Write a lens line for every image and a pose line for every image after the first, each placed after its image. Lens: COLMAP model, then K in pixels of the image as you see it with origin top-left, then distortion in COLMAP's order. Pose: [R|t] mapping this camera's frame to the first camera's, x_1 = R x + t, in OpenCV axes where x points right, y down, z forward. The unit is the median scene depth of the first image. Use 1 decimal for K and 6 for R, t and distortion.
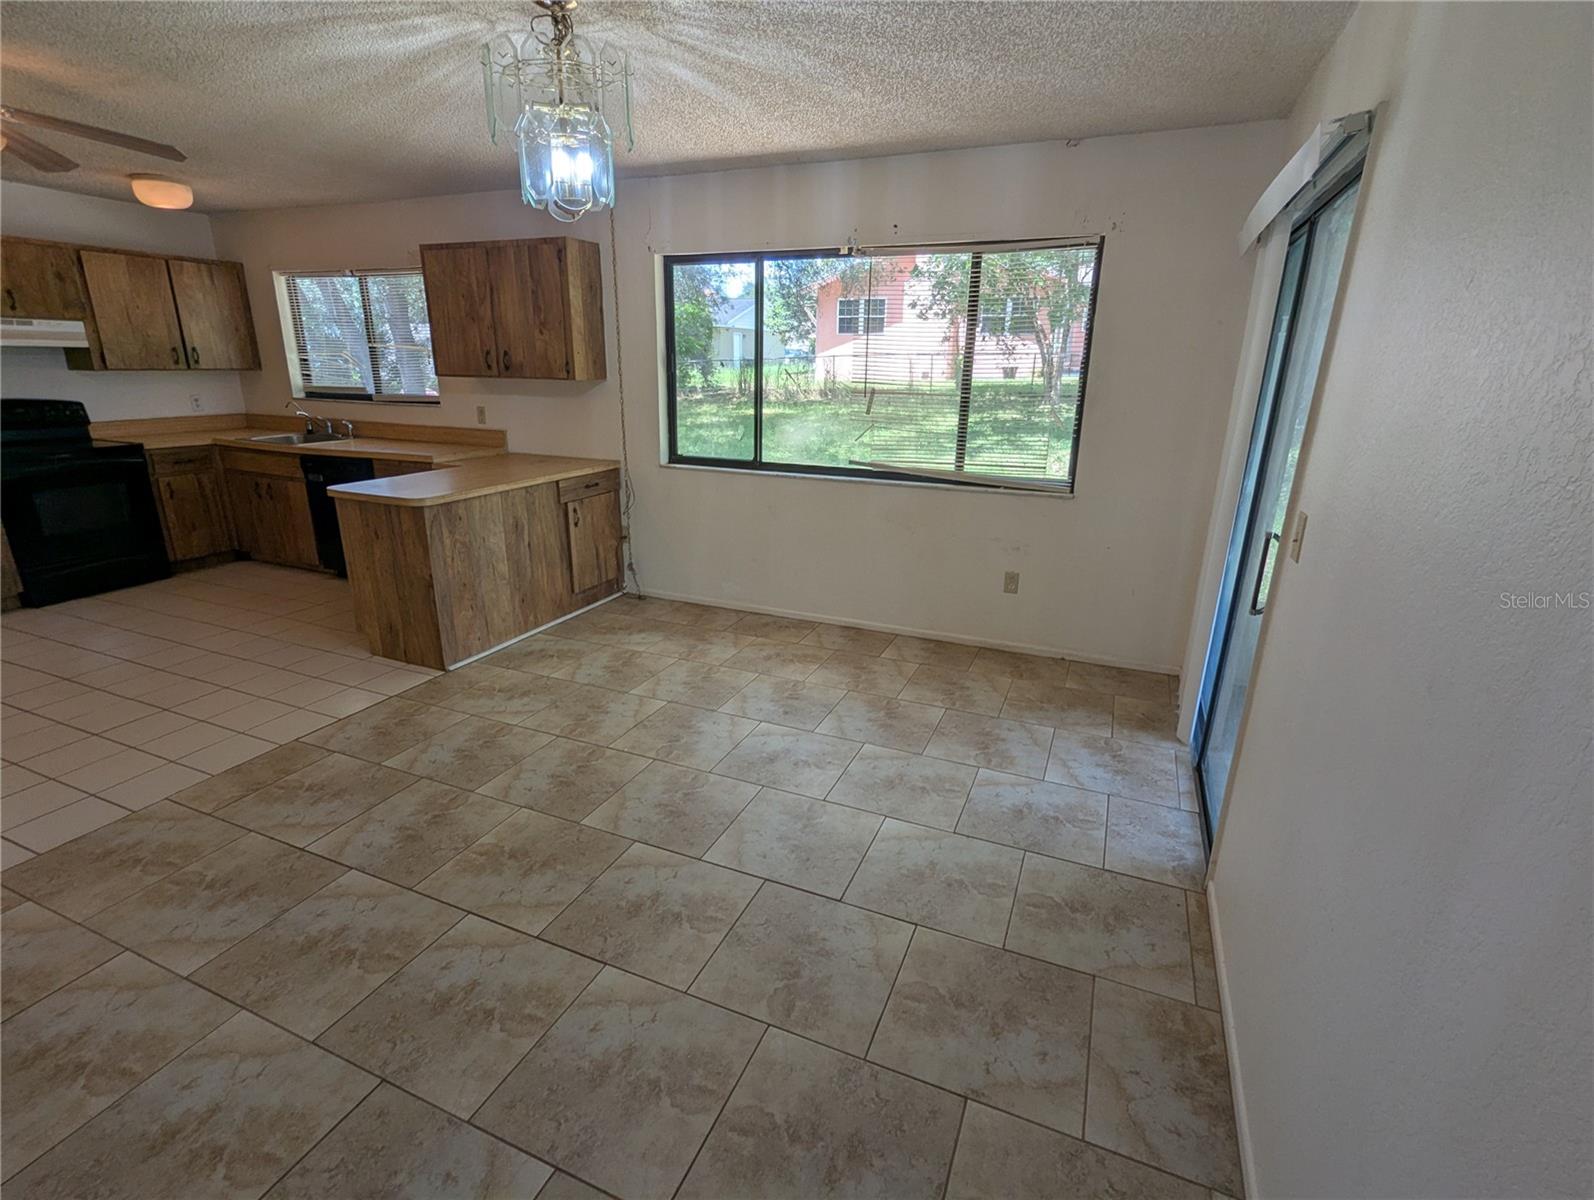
lens RADIAL K [[758.9, 0, 798.1], [0, 758.9, 599.4], [0, 0, 1]] dist [-0.003530, 0.001722]
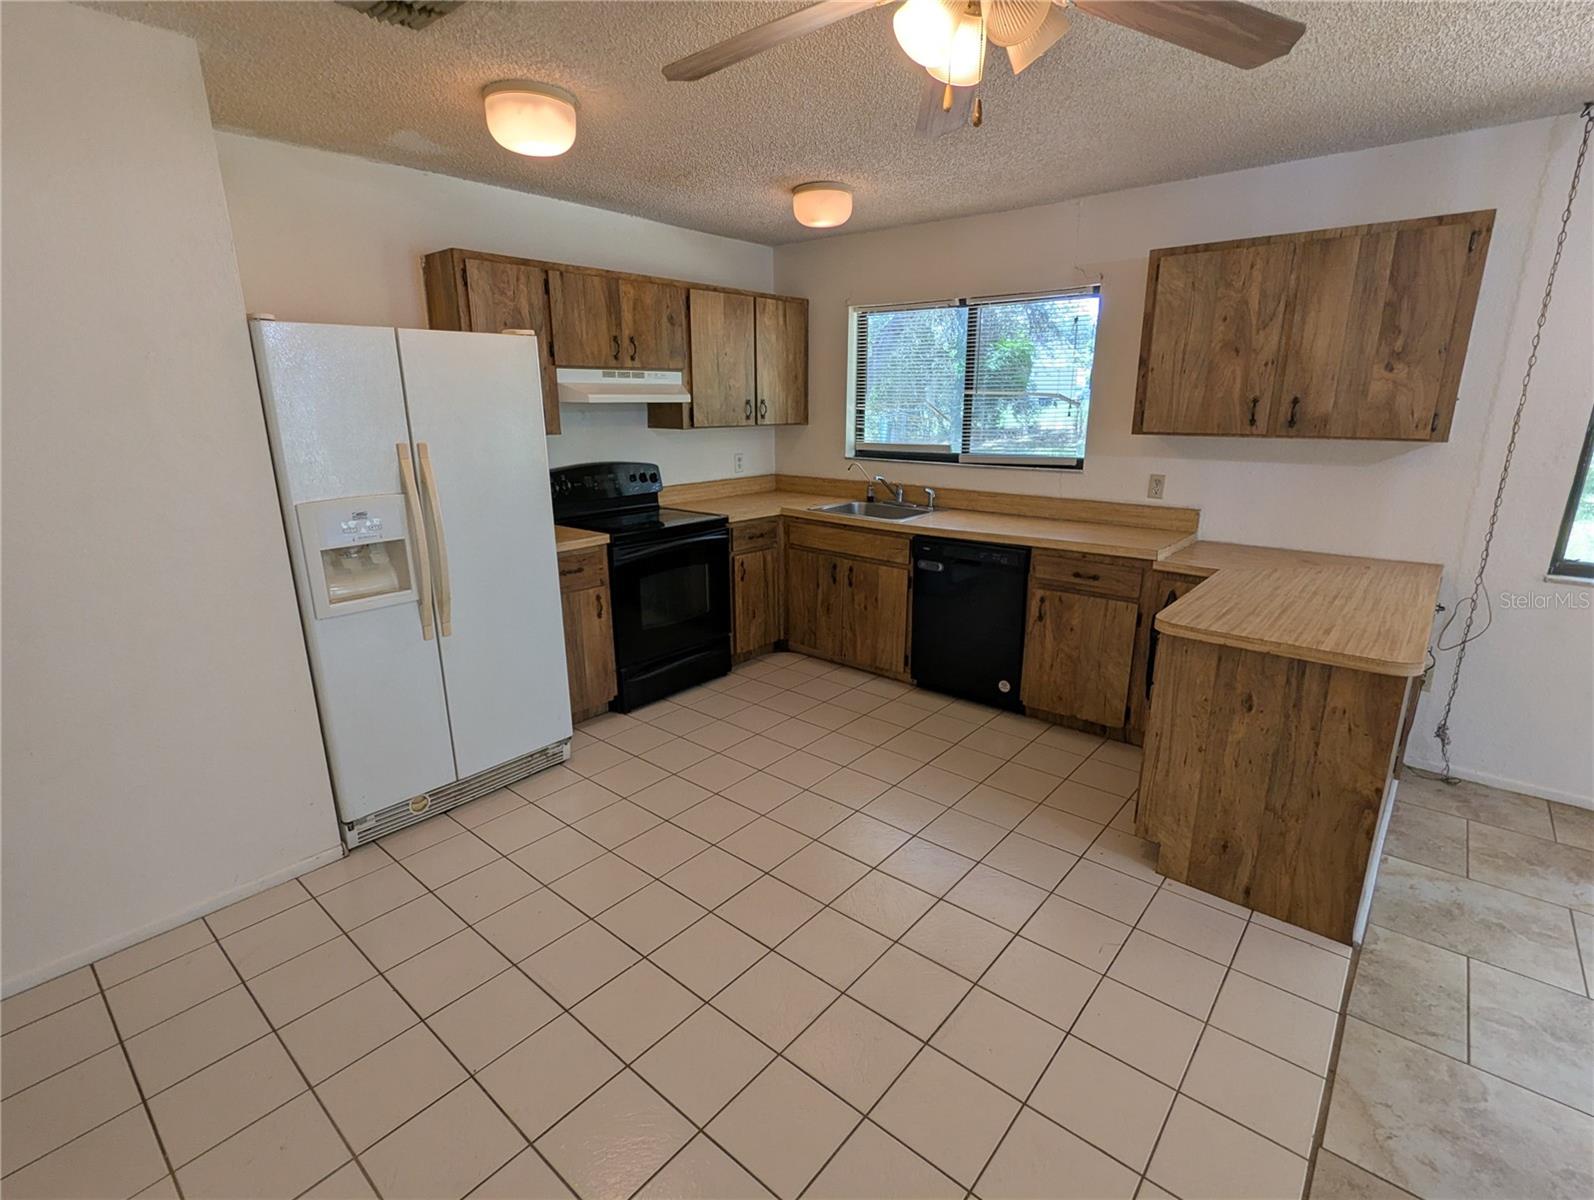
lens RADIAL K [[758.9, 0, 798.1], [0, 758.9, 599.4], [0, 0, 1]] dist [-0.003530, 0.001722]
pose [[0.954552, 0.057889, -0.292368, -0.609755], [-0.071742, 0.996741, -0.036876, -0.100529], [0.289281, 0.056175, 0.955595, 0.263724]]
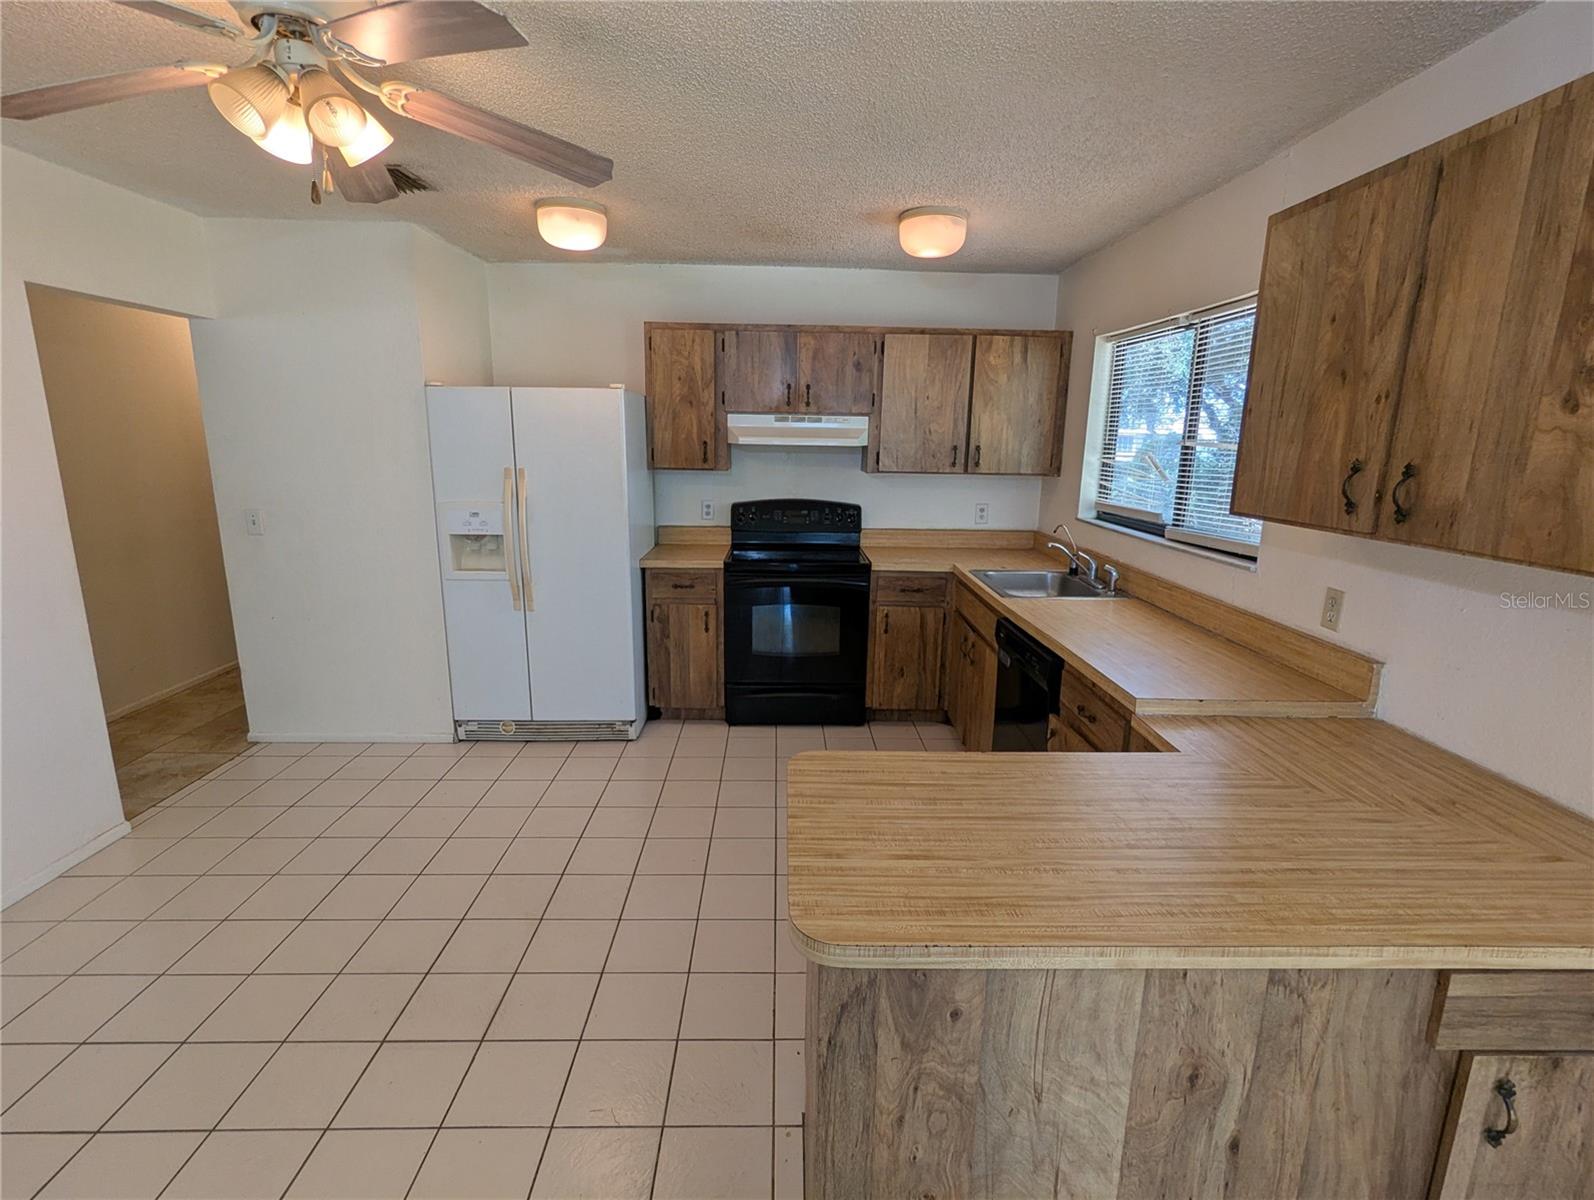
lens RADIAL K [[758.9, 0, 798.1], [0, 758.9, 599.4], [0, 0, 1]] dist [-0.003530, 0.001722]
pose [[0.412566, 0.183948, -0.892162, -0.197840], [-0.283685, 0.956640, 0.066057, -0.224045], [0.865628, 0.225840, 0.446860, 0.653901]]
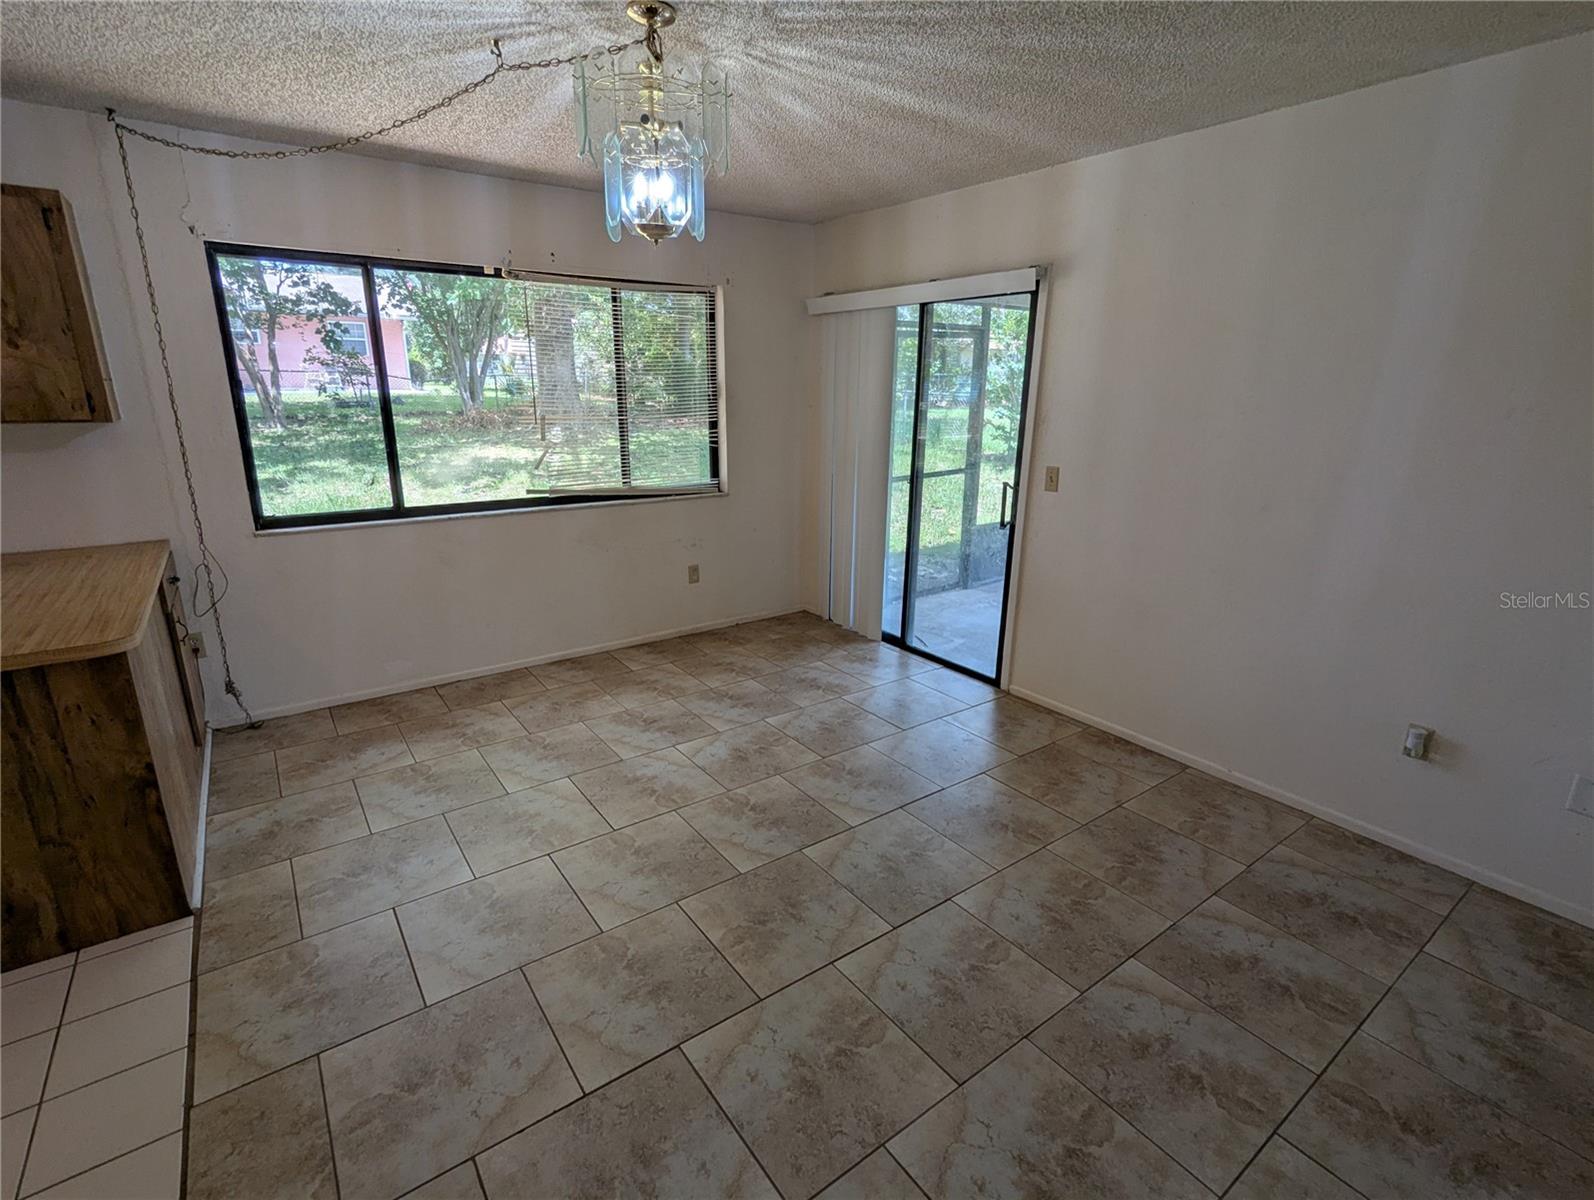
lens RADIAL K [[758.9, 0, 798.1], [0, 758.9, 599.4], [0, 0, 1]] dist [-0.003530, 0.001722]
pose [[0.510207, -0.242659, 0.825109, -0.556544], [0.256127, 0.958712, 0.123574, -0.080151], [-0.821029, 0.148284, 0.551293, 0.209255]]
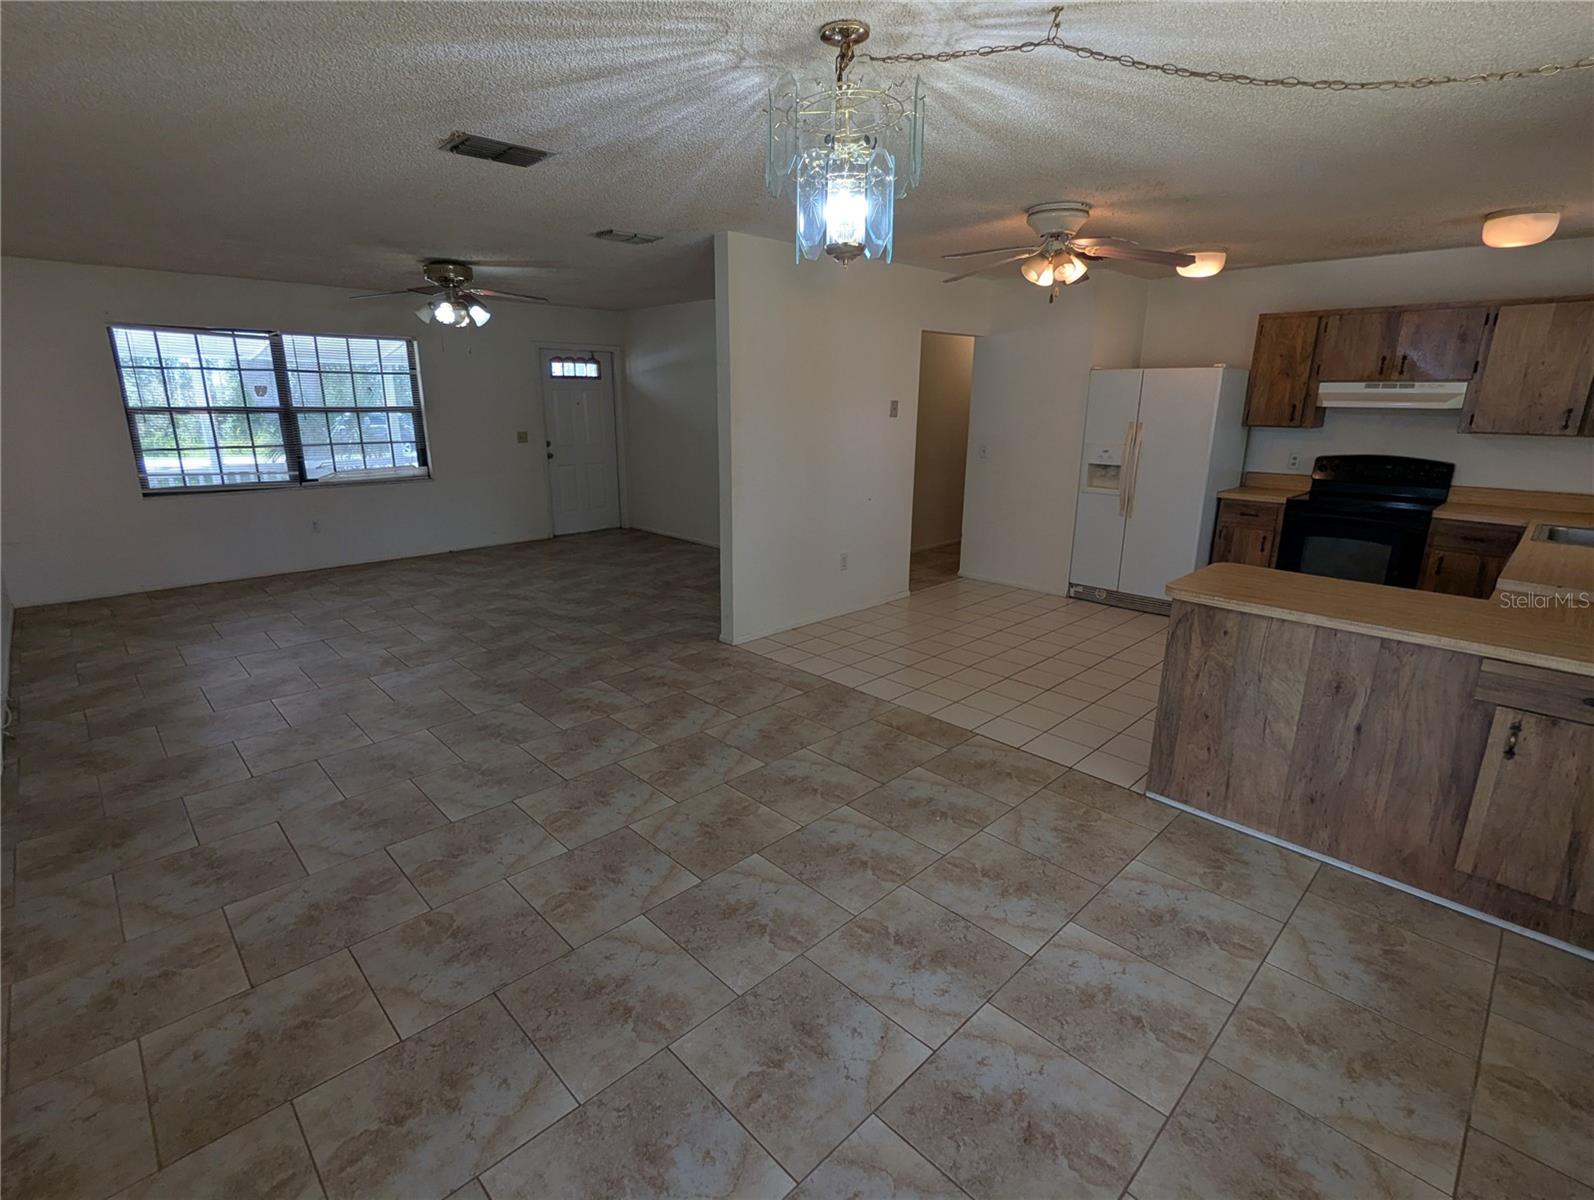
lens RADIAL K [[758.9, 0, 798.1], [0, 758.9, 599.4], [0, 0, 1]] dist [-0.003530, 0.001722]
pose [[-0.385805, 0.222920, -0.895244, 0.316478], [-0.291625, 0.891149, 0.347576, -0.229705], [0.875277, 0.395172, -0.278800, 0.697484]]
